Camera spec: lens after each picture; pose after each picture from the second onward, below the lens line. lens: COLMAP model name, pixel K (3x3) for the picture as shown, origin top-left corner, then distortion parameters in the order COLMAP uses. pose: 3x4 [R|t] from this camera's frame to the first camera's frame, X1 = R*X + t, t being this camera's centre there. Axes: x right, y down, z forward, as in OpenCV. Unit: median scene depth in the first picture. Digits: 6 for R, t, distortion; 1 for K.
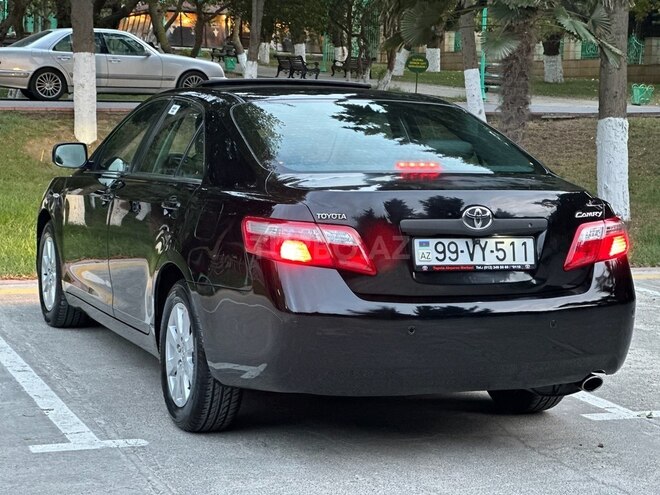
lens RADIAL K [[1442.1, 0, 330.0], [0, 1442.1, 247.5], [0, 0, 1]] dist [-0.069486, 3.258814]
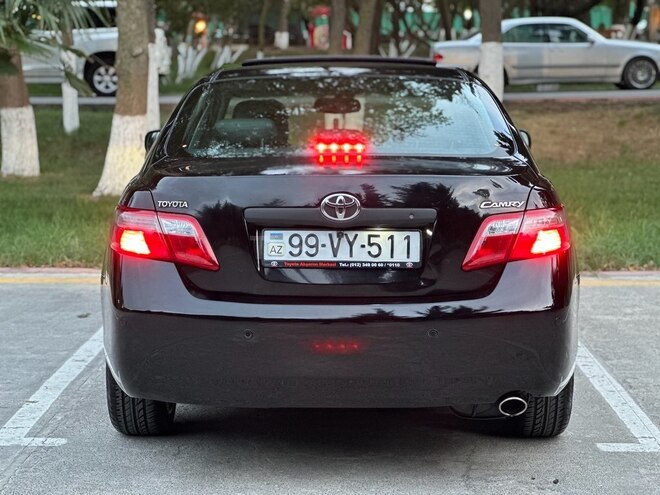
lens RADIAL K [[1442.1, 0, 330.0], [0, 1442.1, 247.5], [0, 0, 1]] dist [-0.069486, 3.258814]
pose [[0.917725, 0.016210, -0.396886, 0.435791], [-0.014846, 0.999869, 0.006509, -0.001765], [0.396939, -0.000081, 0.917845, 0.206207]]
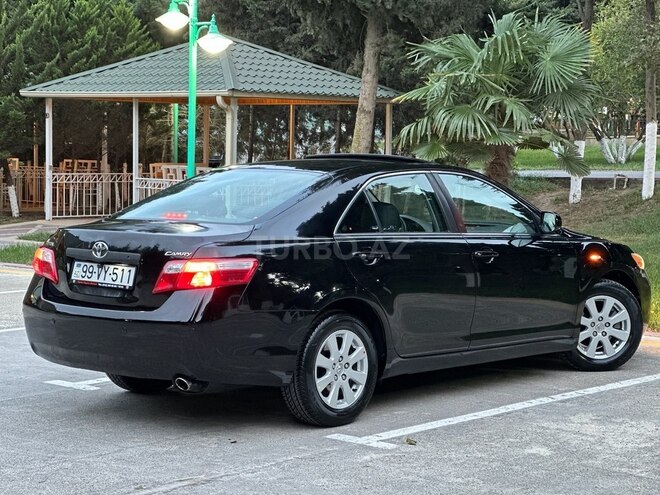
lens RADIAL K [[1442.1, 0, 330.0], [0, 1442.1, 247.5], [0, 0, 1]] dist [-0.069486, 3.258814]
pose [[0.442102, 0.036947, -0.896204, 1.478706], [-0.087697, 0.996145, -0.002194, -0.039307], [0.892668, 0.079564, 0.443637, 0.564113]]
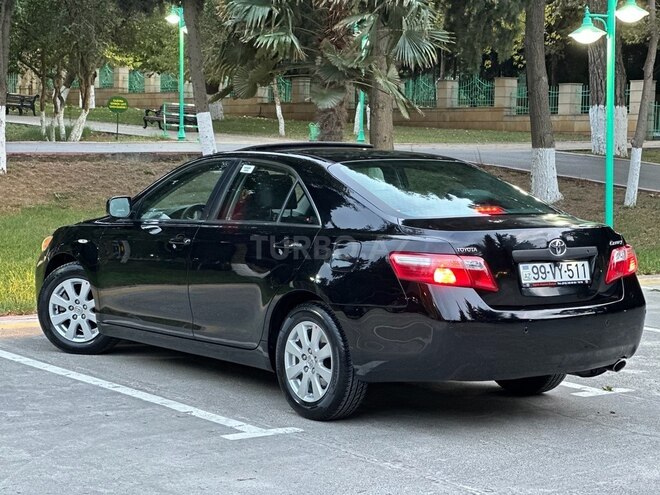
lens RADIAL K [[1442.1, 0, 330.0], [0, 1442.1, 247.5], [0, 0, 1]] dist [-0.069486, 3.258814]
pose [[0.966475, -0.030762, 0.254912, -0.458439], [0.036674, 0.999157, -0.018469, -0.003042], [-0.254129, 0.027199, 0.966788, -0.280329]]
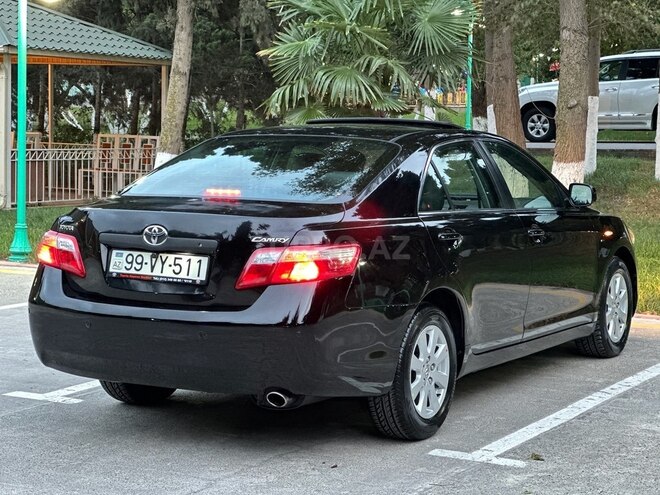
lens RADIAL K [[1442.1, 0, 330.0], [0, 1442.1, 247.5], [0, 0, 1]] dist [-0.069486, 3.258814]
pose [[0.638217, 0.050444, -0.768202, 1.076121], [-0.076328, 0.997081, 0.002061, -0.023724], [0.766063, 0.057320, 0.640205, 0.363647]]
